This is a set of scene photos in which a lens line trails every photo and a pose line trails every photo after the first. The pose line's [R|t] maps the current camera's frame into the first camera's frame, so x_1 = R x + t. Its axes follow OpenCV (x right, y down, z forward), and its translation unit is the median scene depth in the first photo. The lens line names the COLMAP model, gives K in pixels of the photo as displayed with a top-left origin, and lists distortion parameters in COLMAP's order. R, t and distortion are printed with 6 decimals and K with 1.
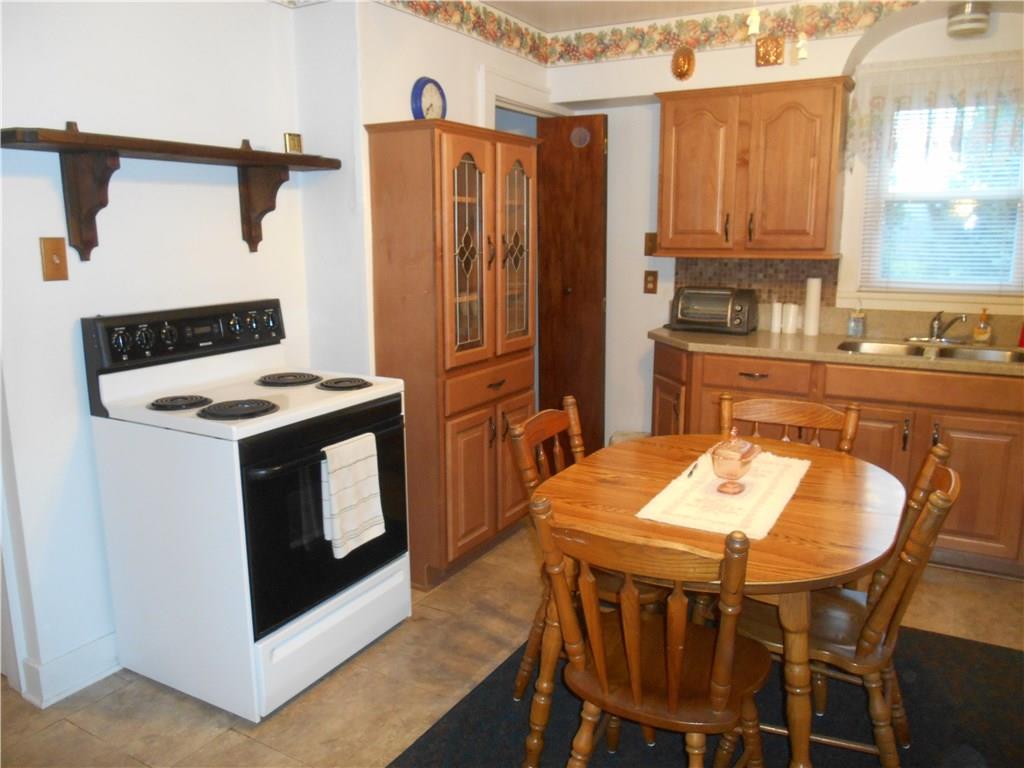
lens RADIAL K [[799.9, 0, 512.0], [0, 799.9, 384.0], [0, 0, 1]] dist [-0.022573, 0.005356]
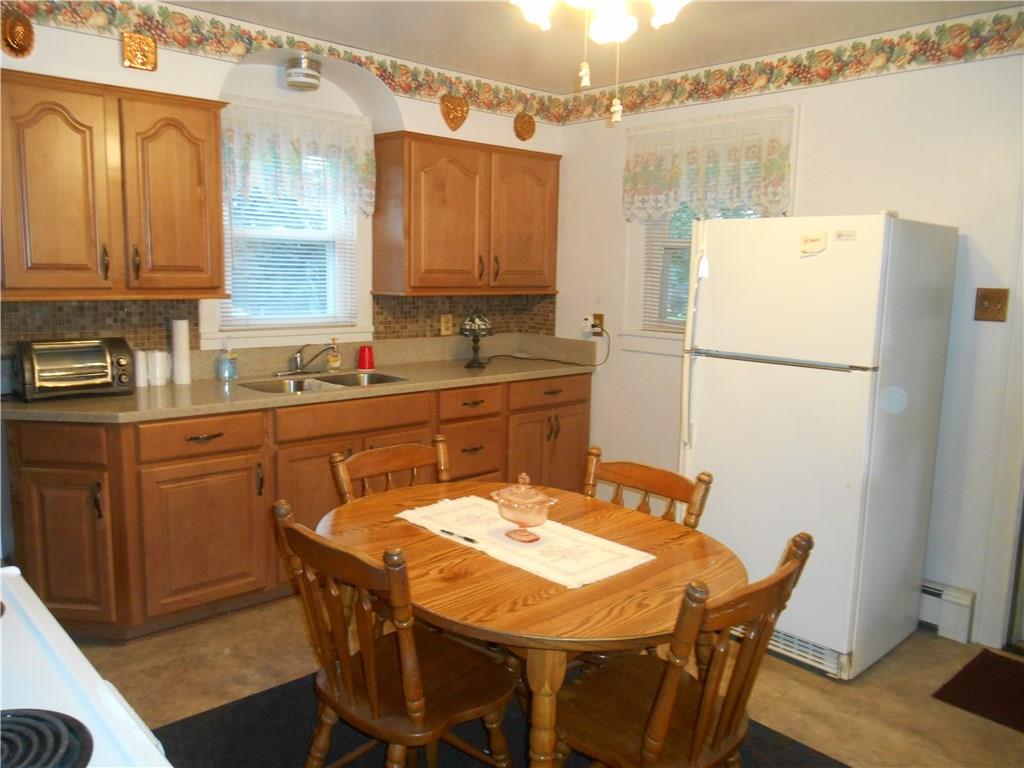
lens RADIAL K [[796.4, 0, 512.0], [0, 796.4, 384.0], [0, 0, 1]] dist [0.002041, -0.003035]
pose [[0.299547, -0.130961, 0.945051, -0.407716], [0.159401, 0.983482, 0.085762, -0.090606], [-0.940671, 0.124952, 0.315475, 0.432054]]
